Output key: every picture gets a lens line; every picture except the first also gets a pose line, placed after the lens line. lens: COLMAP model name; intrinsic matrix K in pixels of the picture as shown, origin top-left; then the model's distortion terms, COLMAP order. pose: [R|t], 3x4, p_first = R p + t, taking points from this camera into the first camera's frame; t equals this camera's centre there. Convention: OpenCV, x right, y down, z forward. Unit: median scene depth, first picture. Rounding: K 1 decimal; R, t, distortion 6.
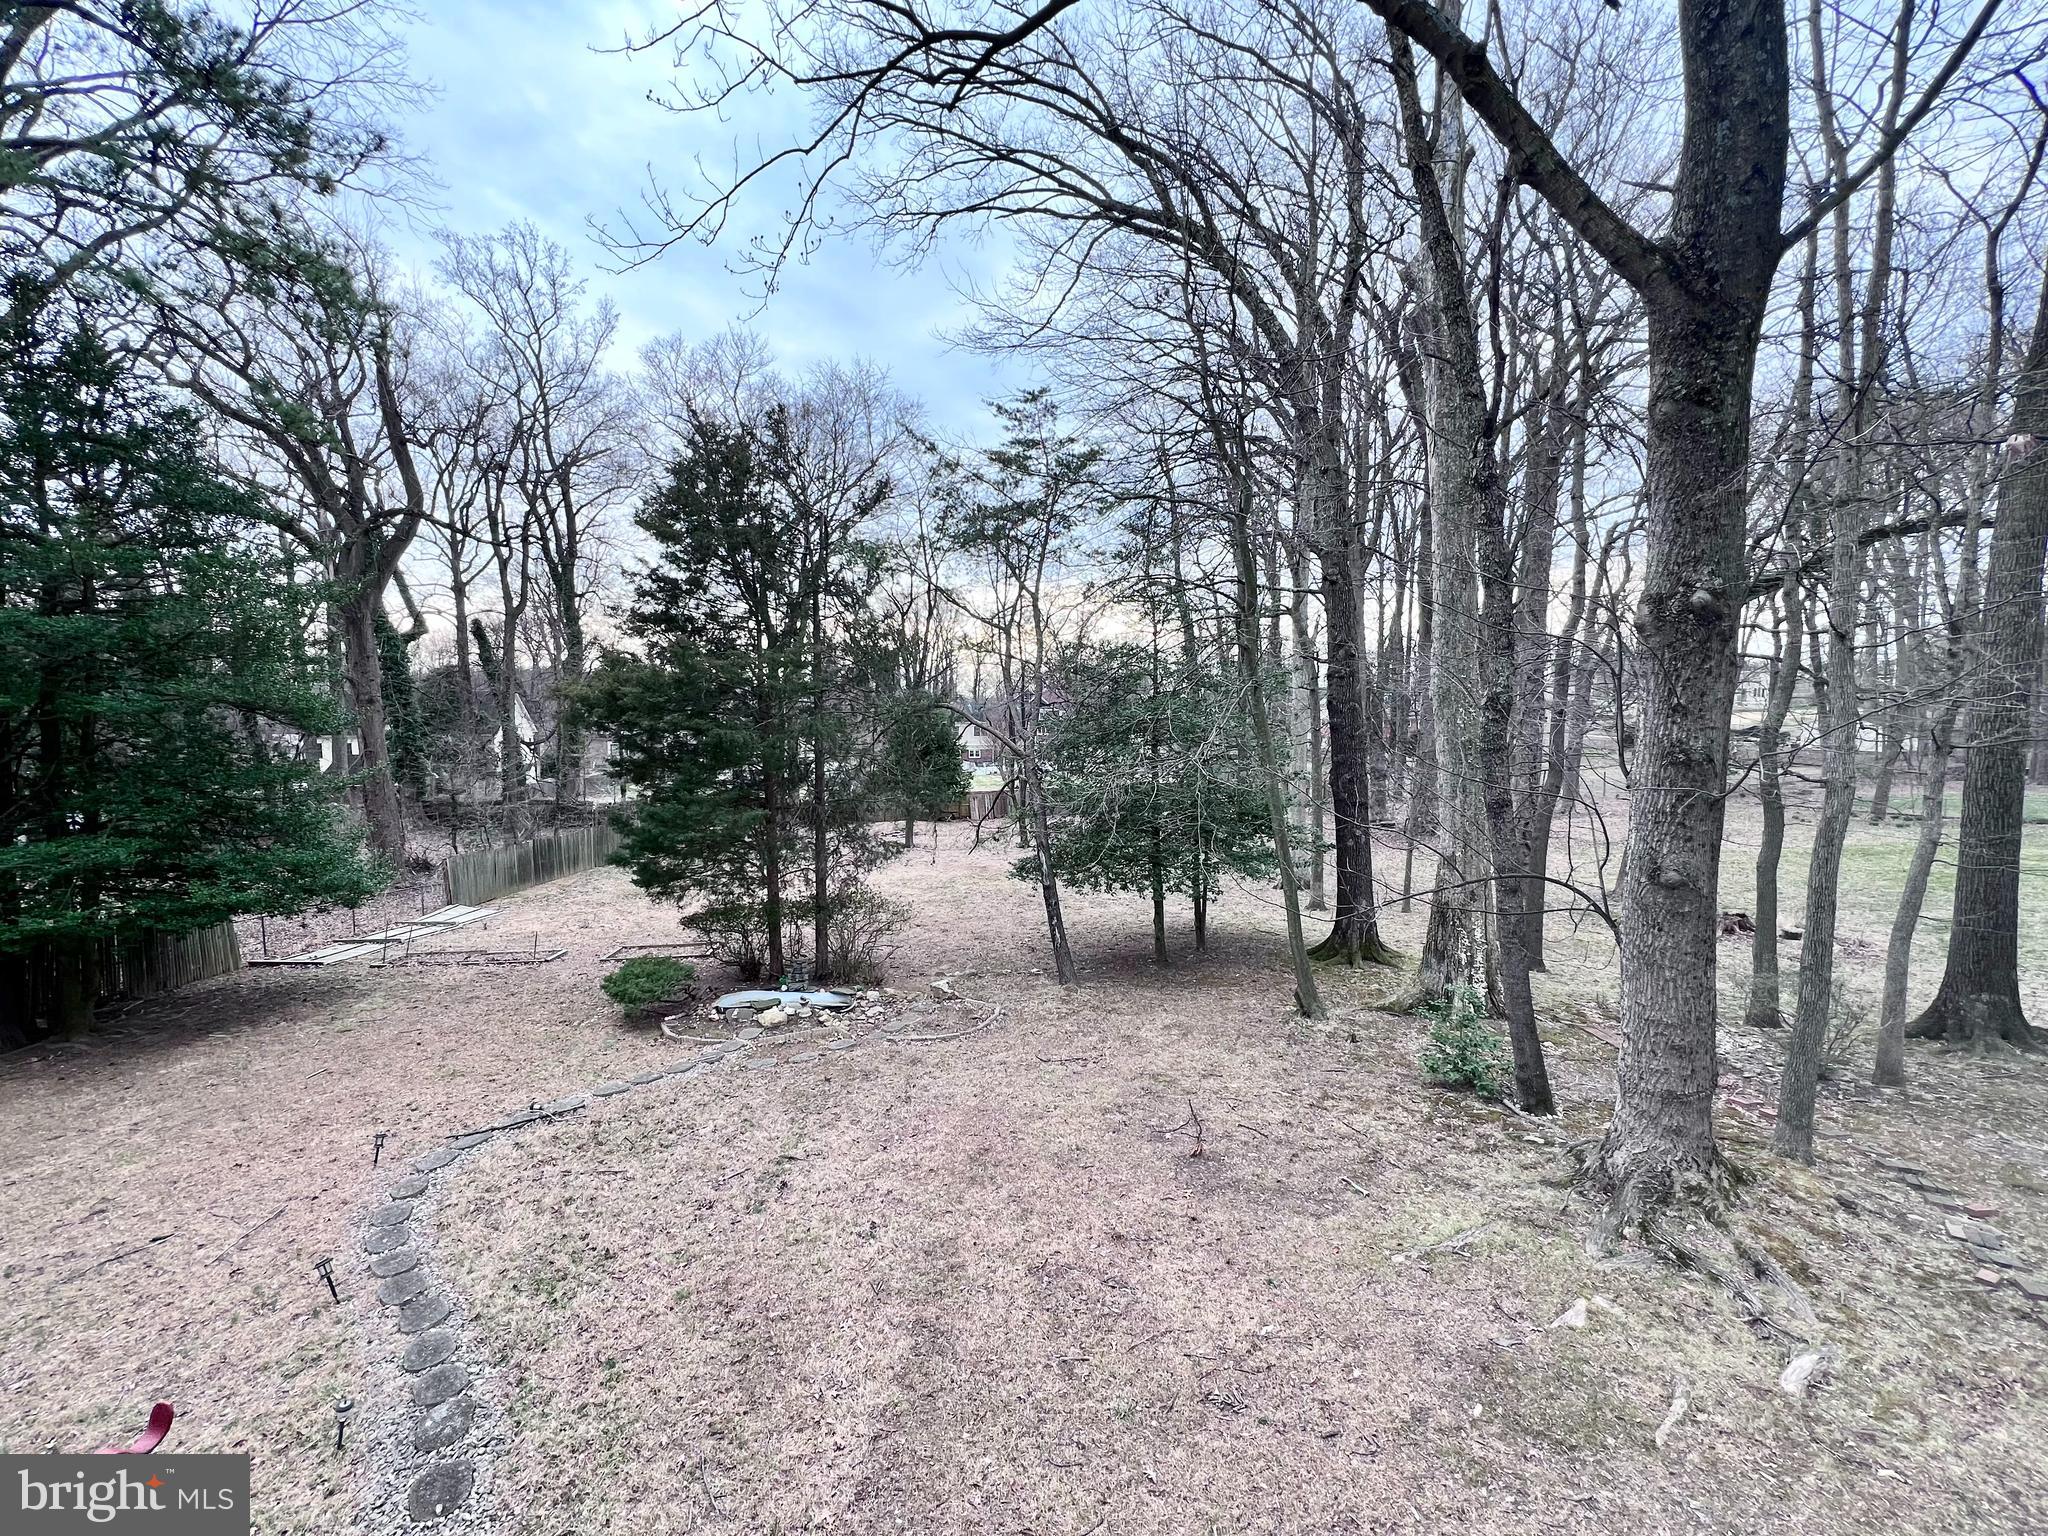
lens RADIAL K [[817.5, 0, 1014.0], [0, 817.5, 769.2], [0, 0, 1]] dist [-0.000307, -0.000423]
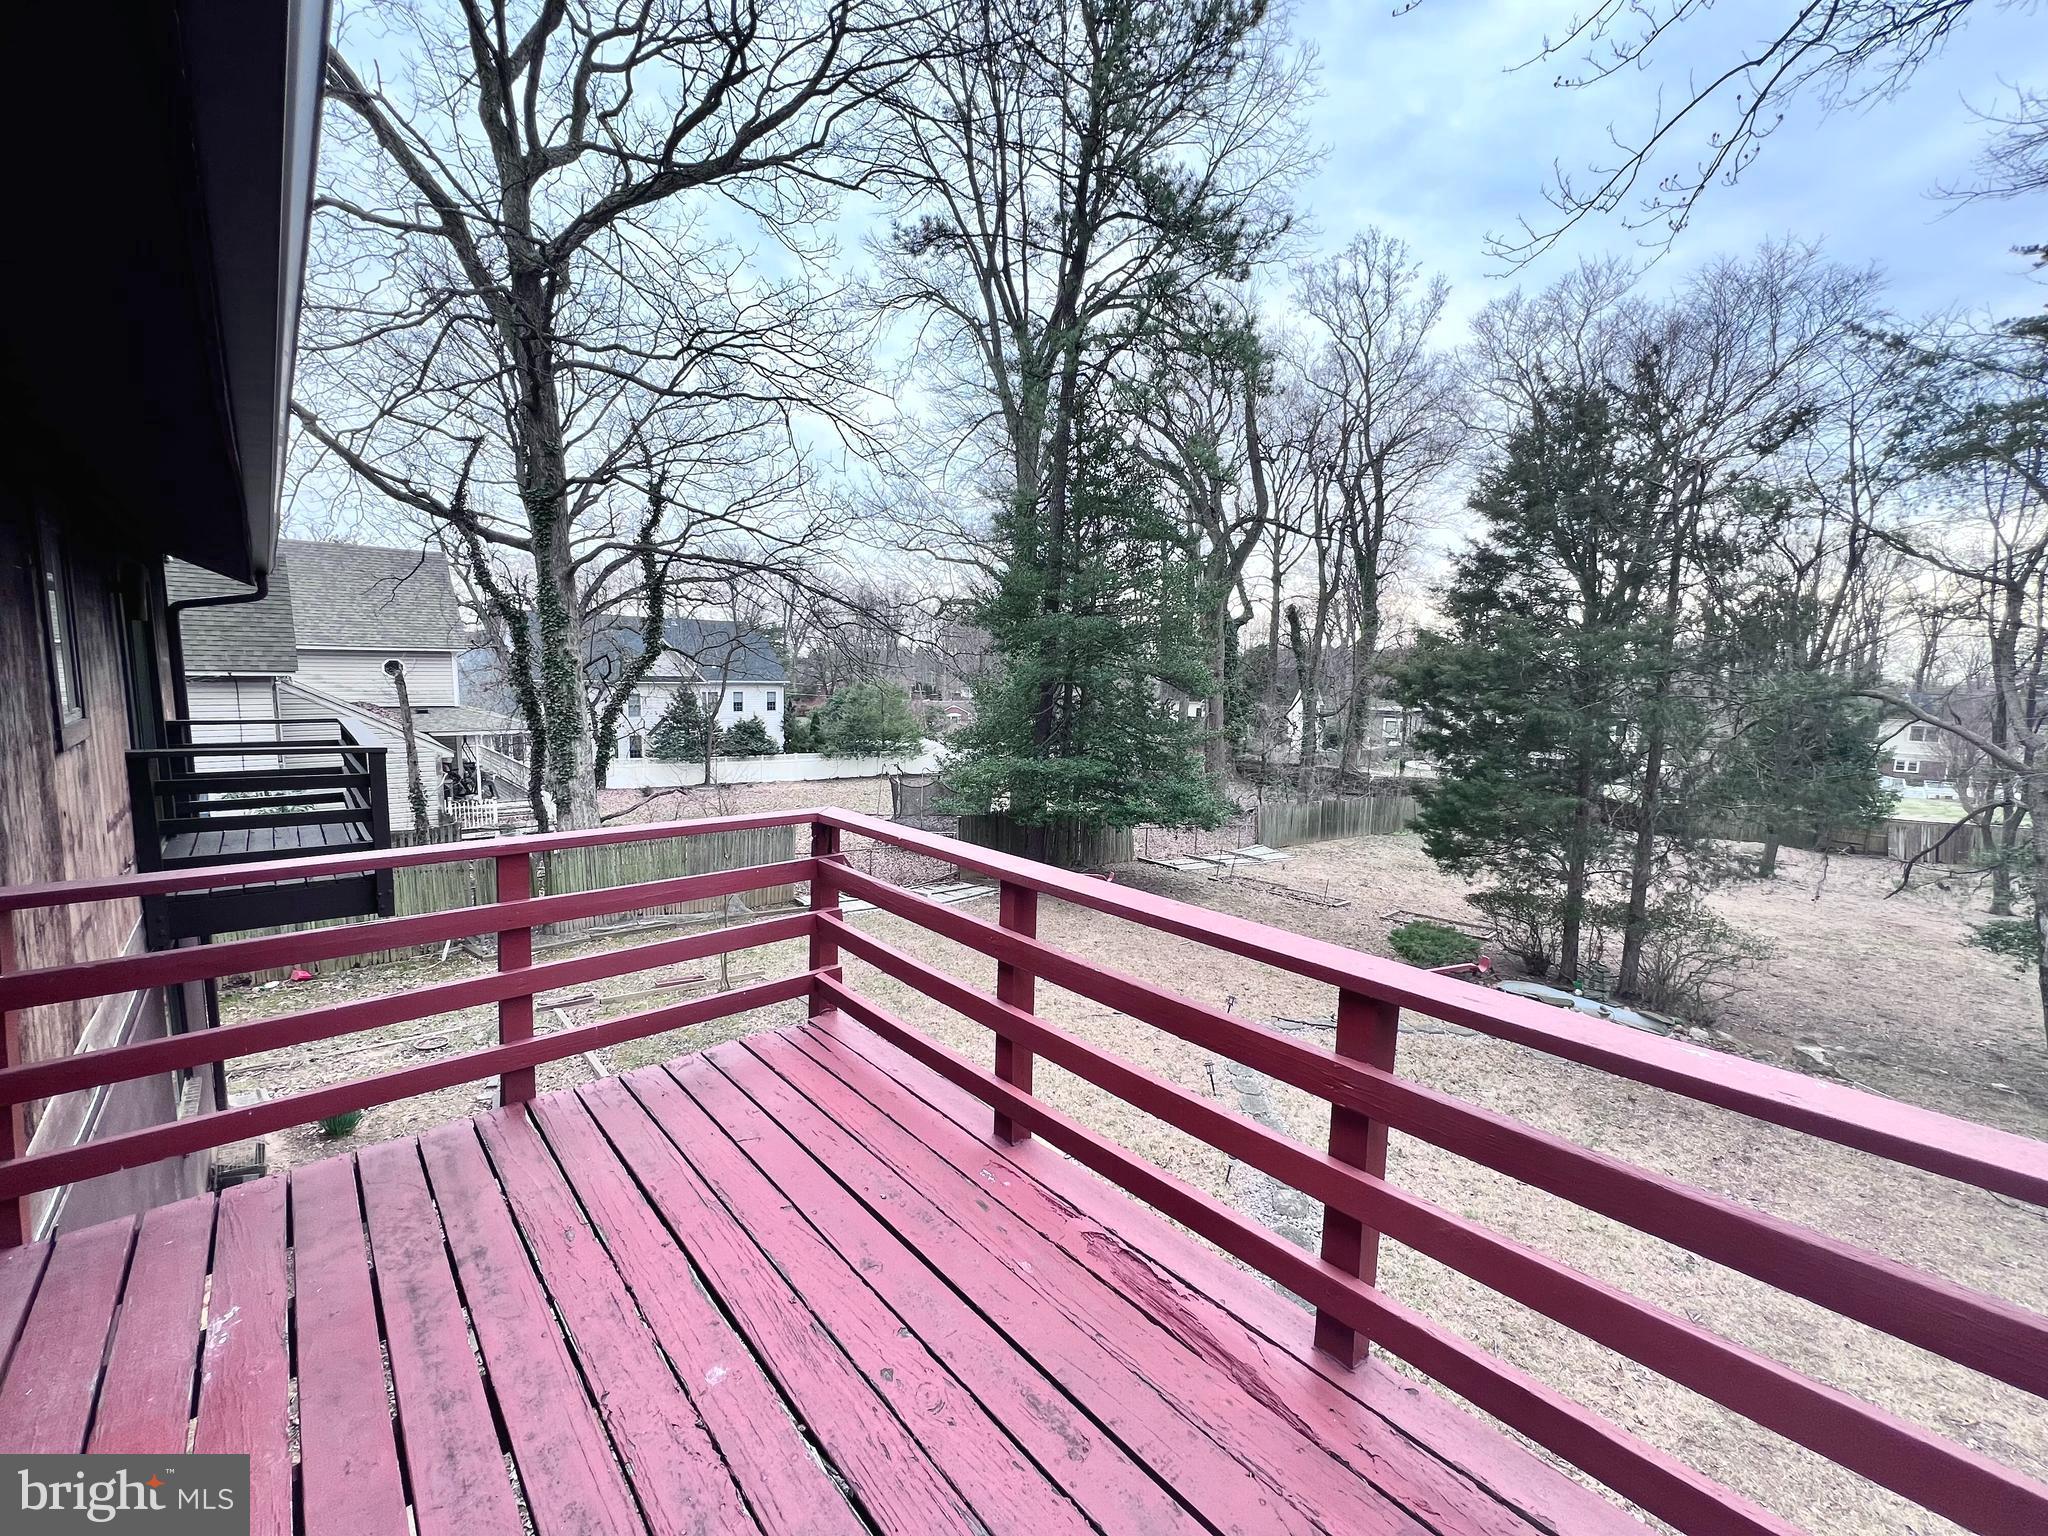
lens RADIAL K [[817.5, 0, 1020.4], [0, 817.5, 766.7], [0, 0, 1]] dist [-0.000307, -0.000423]
pose [[0.638576, 0.103091, -0.762623, -0.004454], [-0.085185, 0.994366, 0.063088, 0.006942], [0.764830, 0.024677, 0.643760, -0.066883]]
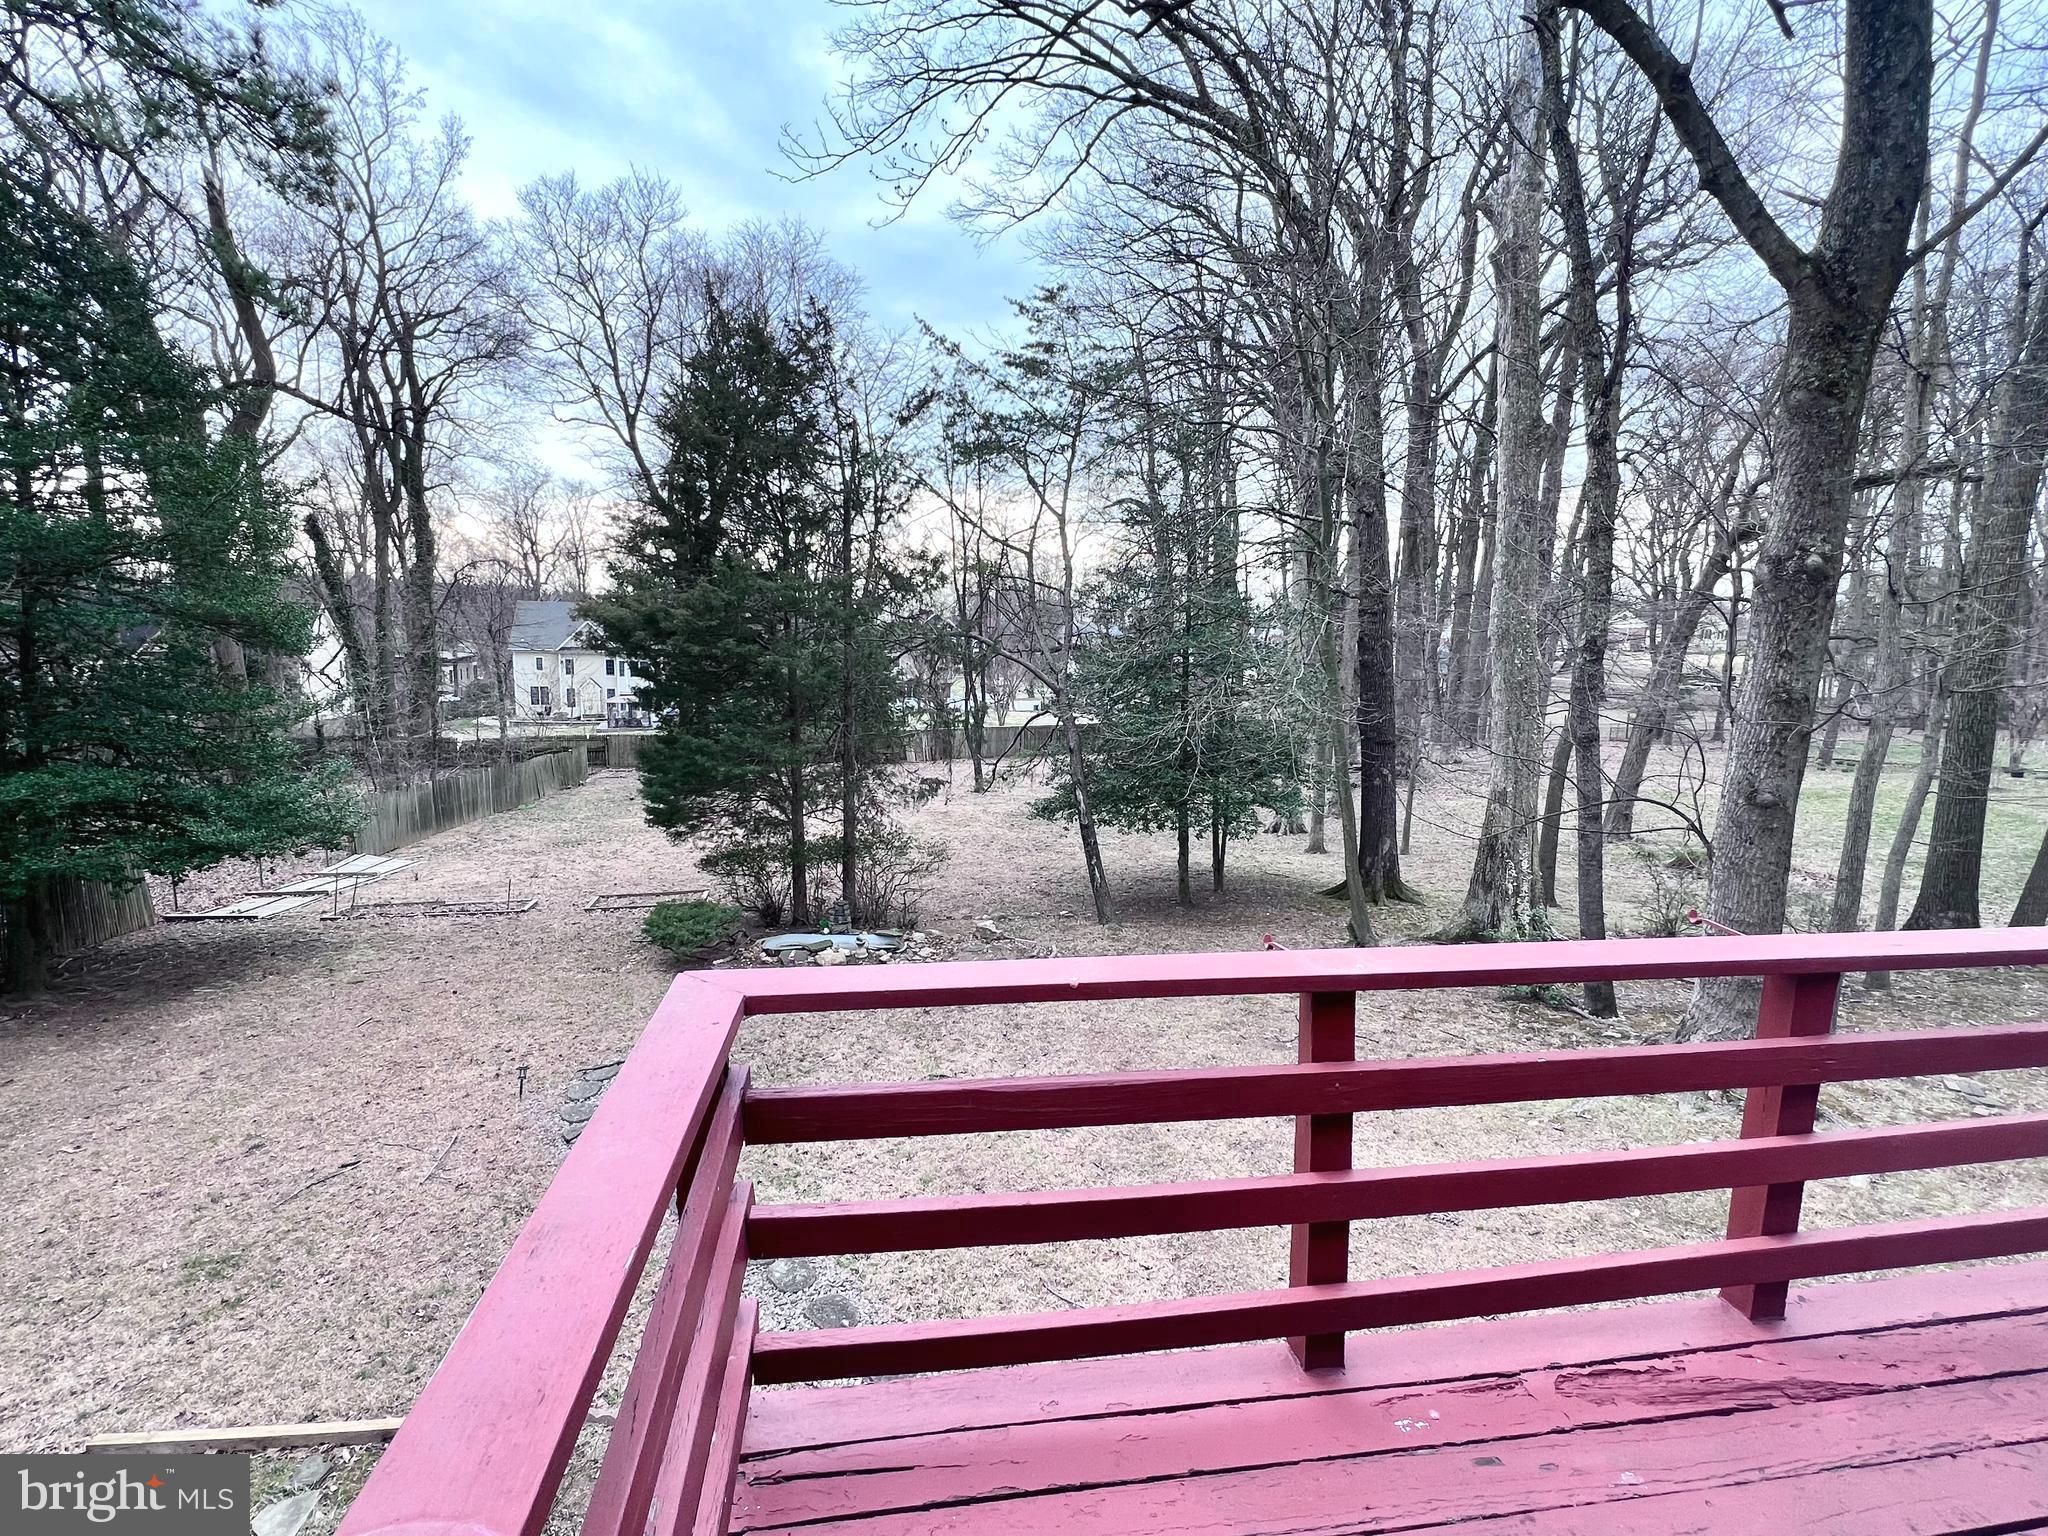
lens RADIAL K [[934.8, 0, 1022.1], [0, 934.8, 769.1], [0, 0, 1]] dist [-0.002790, 0.000629]
pose [[0.993351, 0.003520, 0.115071, -0.141875], [-0.011146, 0.997778, 0.065694, 0.004650], [-0.114584, -0.066540, 0.991183, -0.071266]]
